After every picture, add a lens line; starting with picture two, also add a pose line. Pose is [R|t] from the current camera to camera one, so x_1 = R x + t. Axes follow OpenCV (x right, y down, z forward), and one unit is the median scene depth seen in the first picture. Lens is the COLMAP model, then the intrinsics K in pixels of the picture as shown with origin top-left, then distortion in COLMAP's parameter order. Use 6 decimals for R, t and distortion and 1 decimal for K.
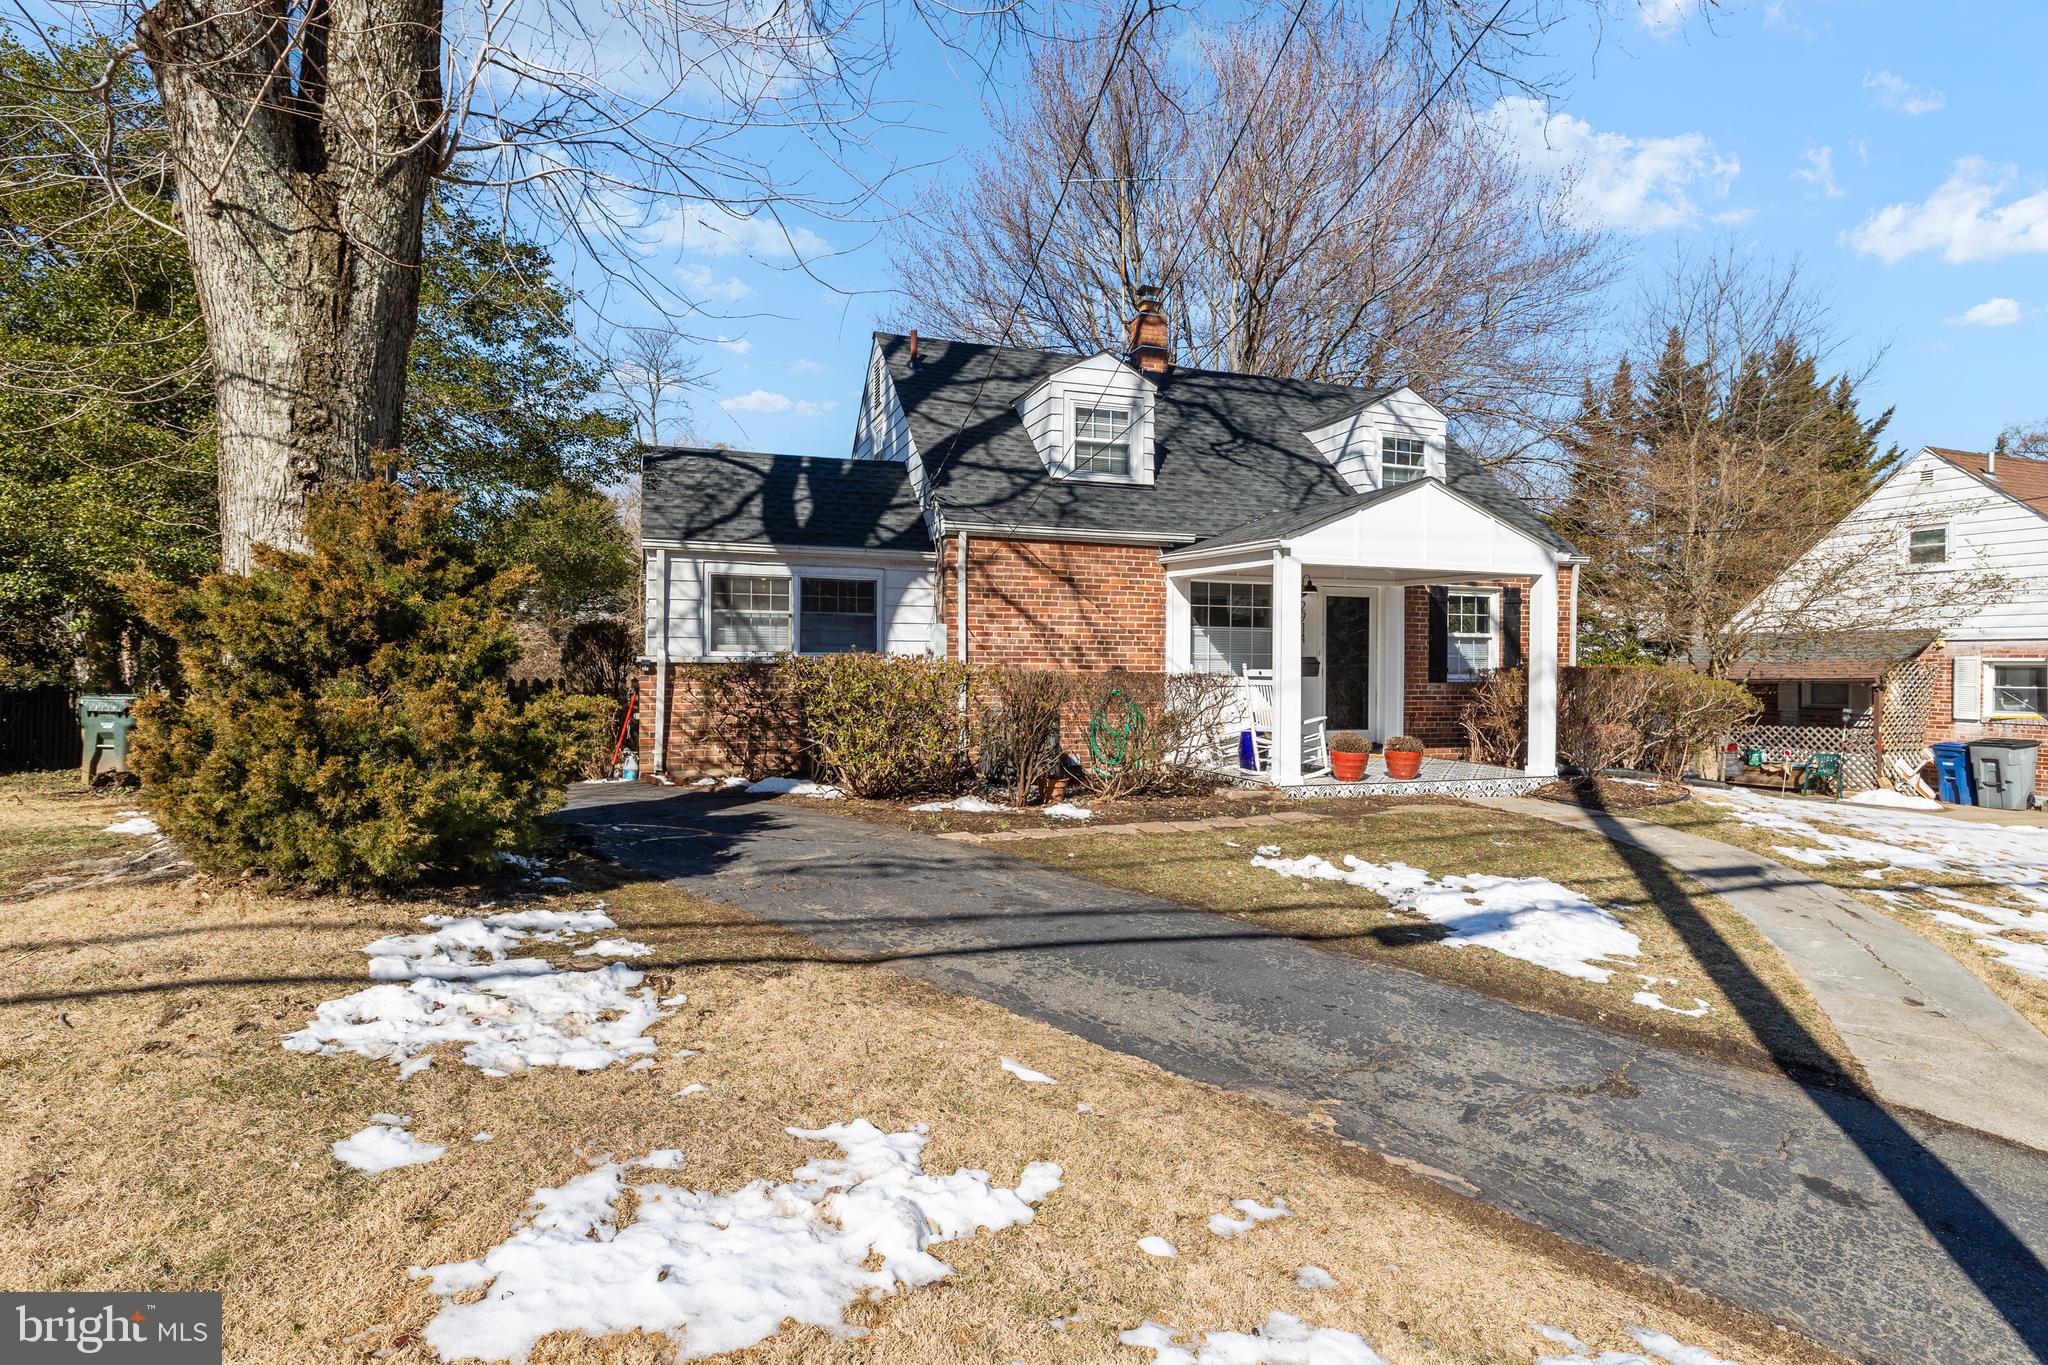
lens RADIAL K [[1066.5, 0, 1024.0], [0, 1066.5, 682.5], [0, 0, 1]] dist [-0.004611, -0.000039]
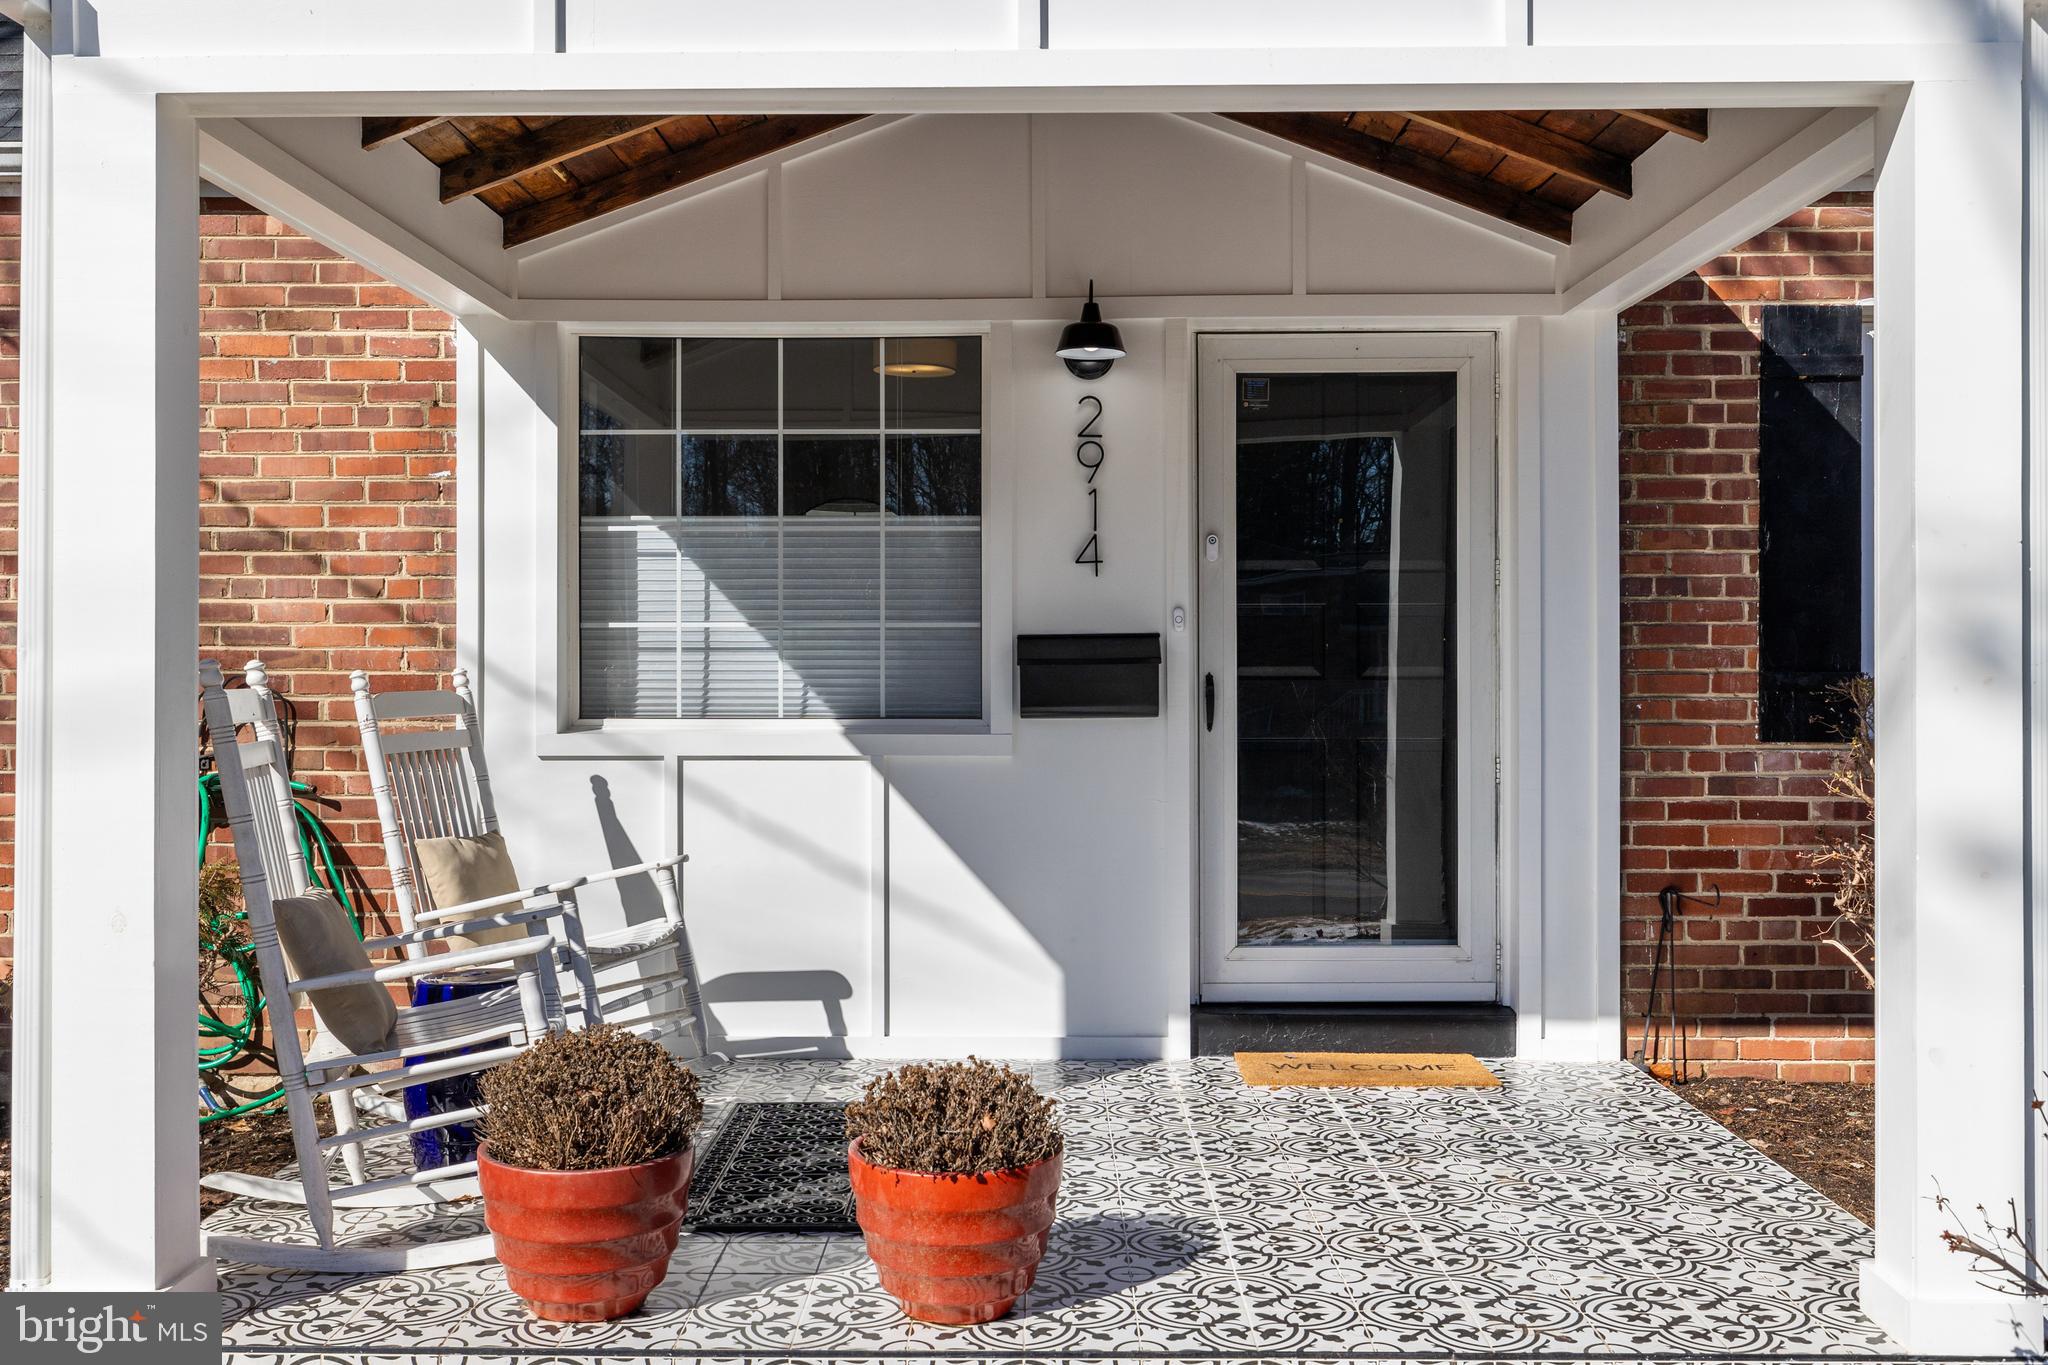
lens RADIAL K [[2071.9, 0, 1024.0], [0, 2071.9, 682.5], [0, 0, 1]] dist [-0.005082, -0.003057]
pose [[0.934957, -0.011159, -0.354585, 0.429679], [0.001246, 0.999602, -0.028172, -0.000218], [0.354759, 0.025898, 0.934599, 0.596479]]
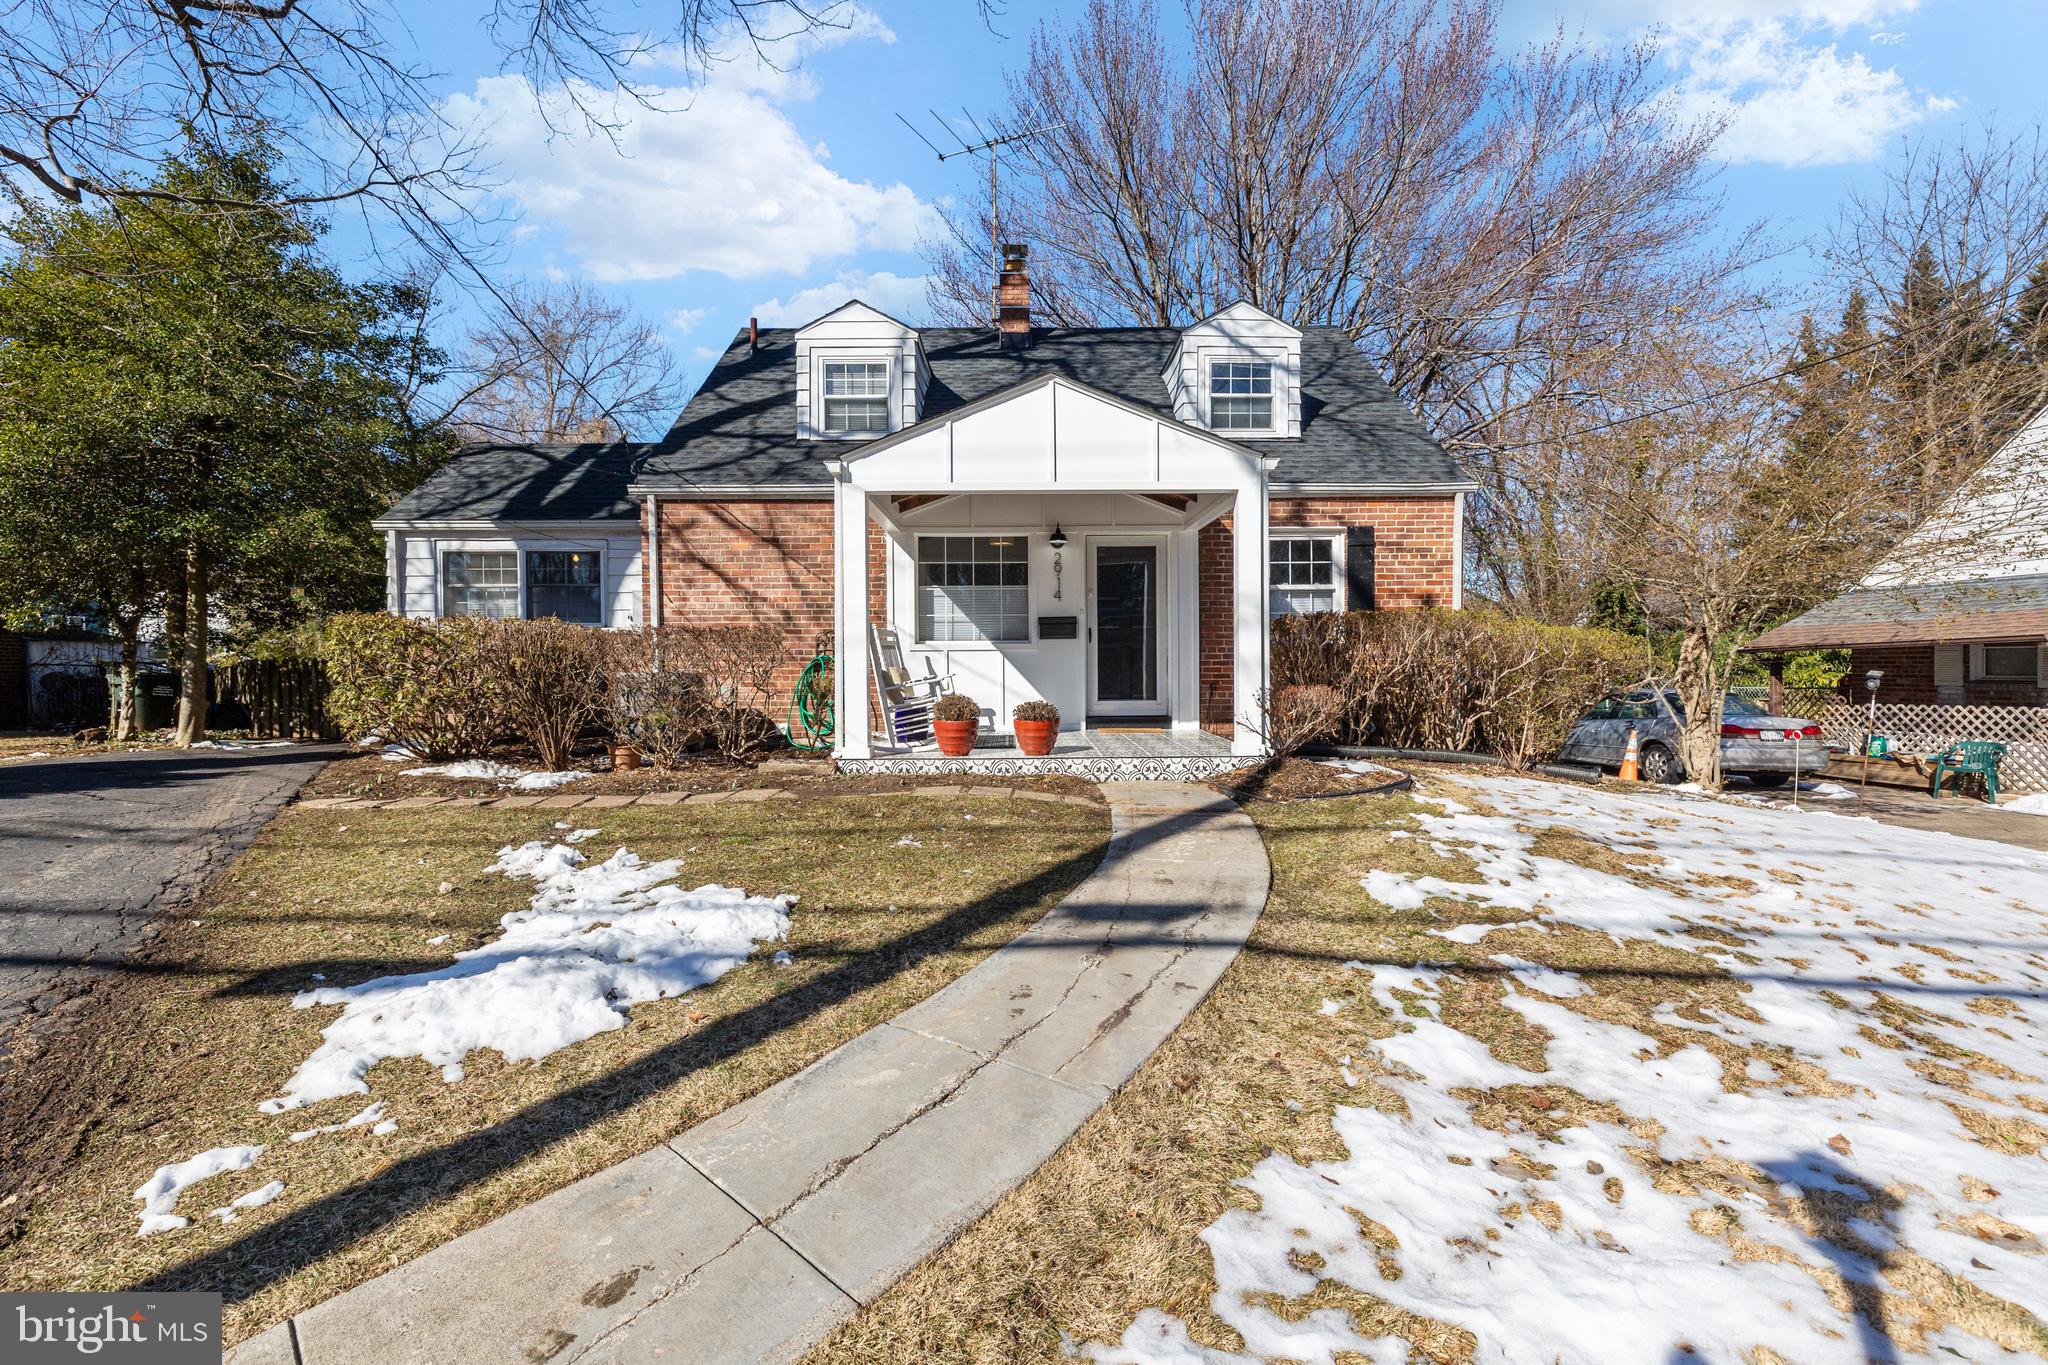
lens RADIAL K [[856.8, 0, 1024.0], [0, 856.8, 682.5], [0, 0, 1]] dist [0.001286, -0.000079]
pose [[0.943076, -0.006361, -0.332516, 0.492471], [0.007900, 0.999963, 0.003276, 0.029182], [0.332483, -0.005716, 0.943092, 0.340248]]
